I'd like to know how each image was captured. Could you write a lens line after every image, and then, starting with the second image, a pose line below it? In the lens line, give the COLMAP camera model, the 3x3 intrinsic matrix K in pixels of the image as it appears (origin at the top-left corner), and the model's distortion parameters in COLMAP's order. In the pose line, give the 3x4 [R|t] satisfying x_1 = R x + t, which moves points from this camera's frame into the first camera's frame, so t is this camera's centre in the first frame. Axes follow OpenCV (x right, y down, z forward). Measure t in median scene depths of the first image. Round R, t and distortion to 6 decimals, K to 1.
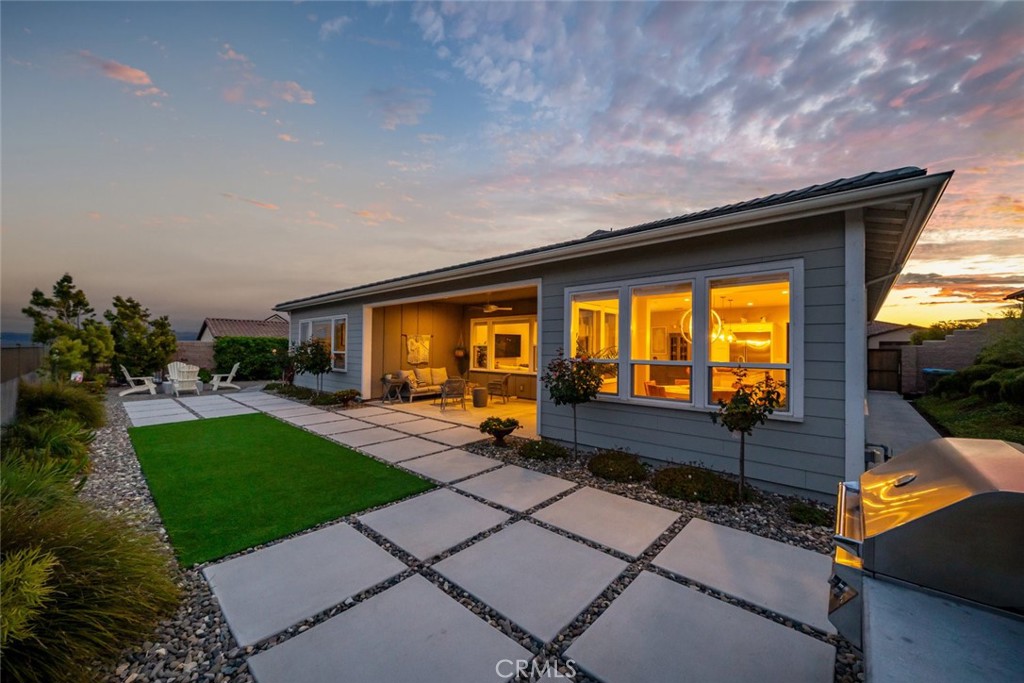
lens RADIAL K [[384.8, 0, 499.9], [0, 384.8, 350.0], [0, 0, 1]] dist [0.001408, 0.000527]
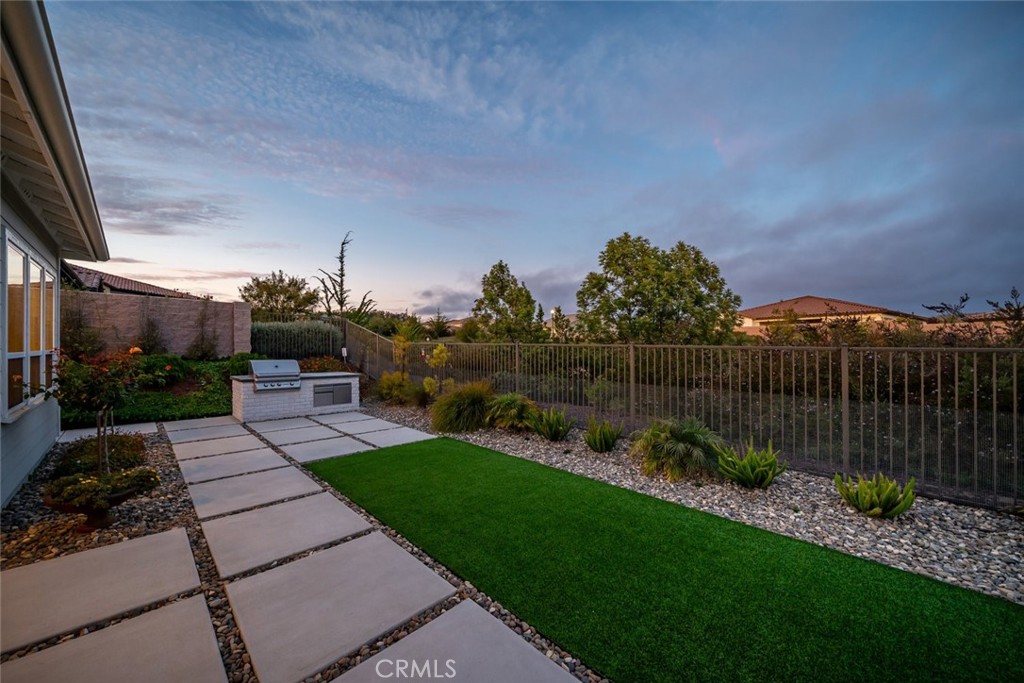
lens RADIAL K [[364.8, 0, 504.2], [0, 364.8, 368.0], [0, 0, 1]] dist [-0.002988, -0.000984]
pose [[-0.999275, -0.020543, 0.032067, -0.813646], [-0.018527, 0.997909, 0.061926, -0.005429], [-0.033272, 0.061287, -0.997565, 2.133322]]
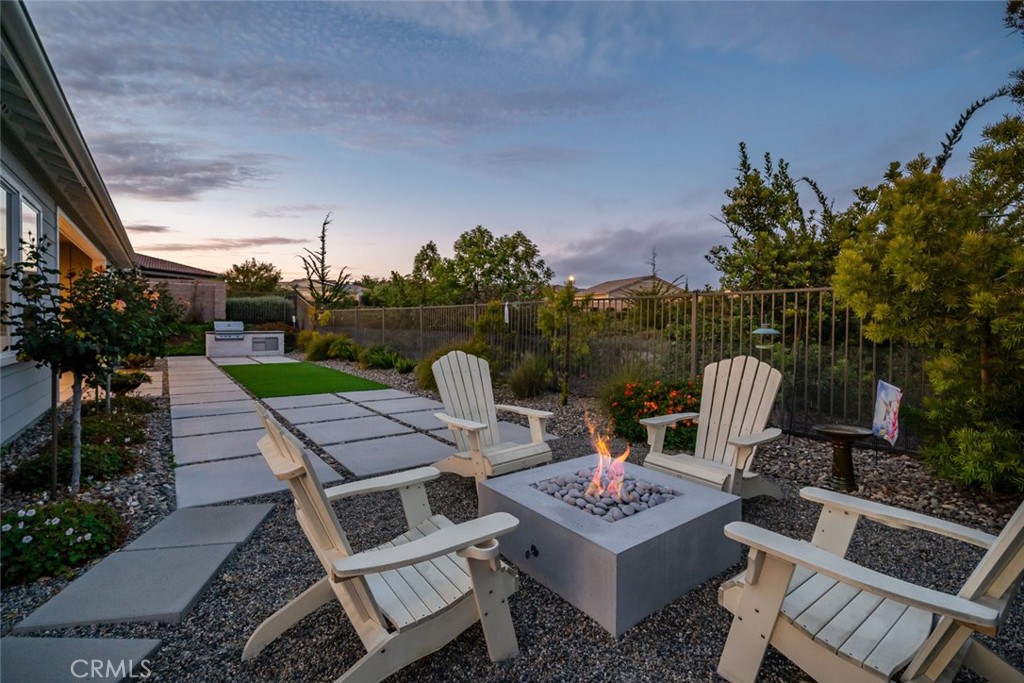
lens RADIAL K [[445.5, 0, 515.5], [0, 445.5, 352.2], [0, 0, 1]] dist [-0.019344, 0.002143]
pose [[-0.987387, -0.020761, 0.156957, -2.524929], [-0.008739, 0.997000, 0.076901, 0.043082], [-0.158083, 0.074560, -0.984607, 3.578178]]
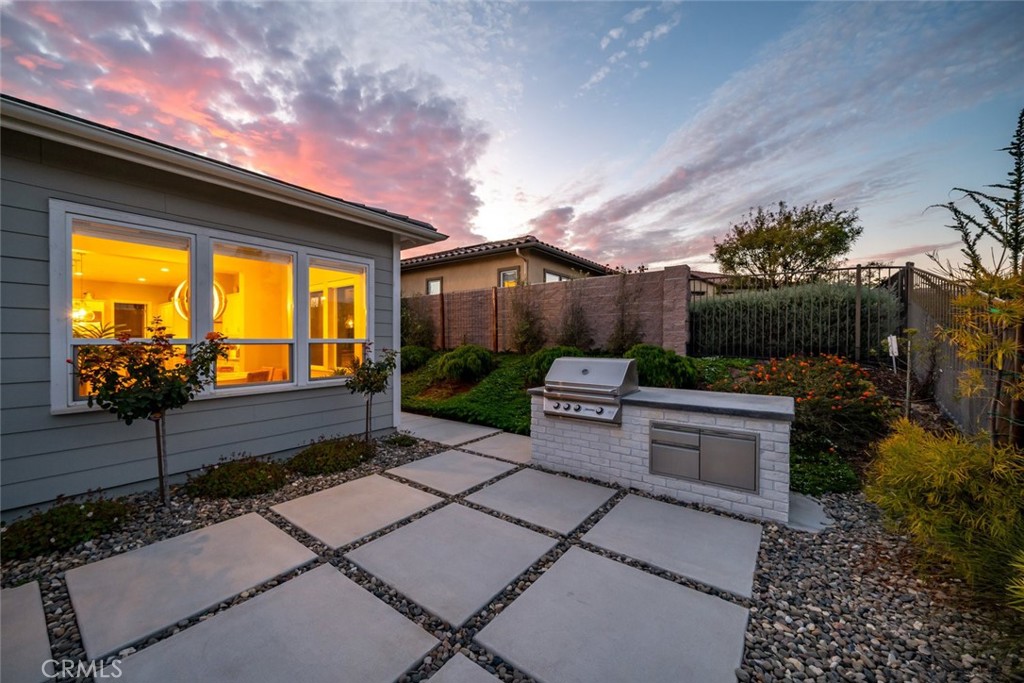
lens RADIAL K [[384.8, 0, 505.9], [0, 384.8, 344.3], [0, 0, 1]] dist [0.001408, 0.000527]
pose [[-0.103908, -0.019569, 0.994394, -0.555305], [0.007740, 0.999760, 0.020484, 0.032493], [-0.994557, 0.009825, -0.103732, 0.635643]]
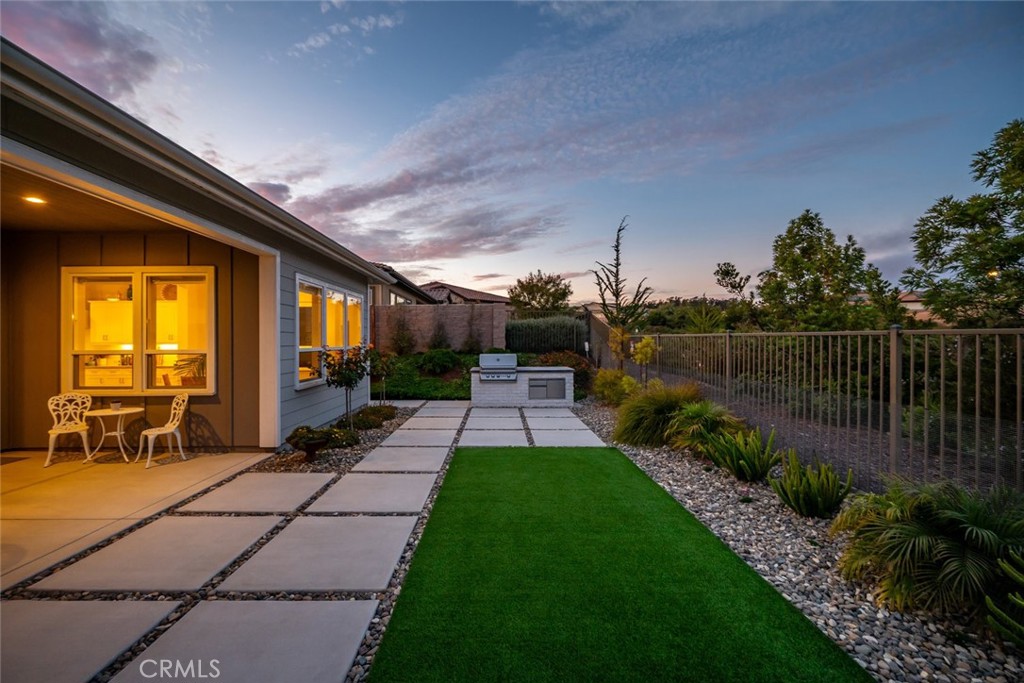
lens RADIAL K [[406.8, 0, 501.8], [0, 406.8, 364.5], [0, 0, 1]] dist [-0.003349, -0.000592]
pose [[-0.687452, -0.045939, 0.724776, -1.263863], [0.005310, 0.997653, 0.068271, -0.005807], [-0.726211, 0.050782, -0.685594, 1.877956]]
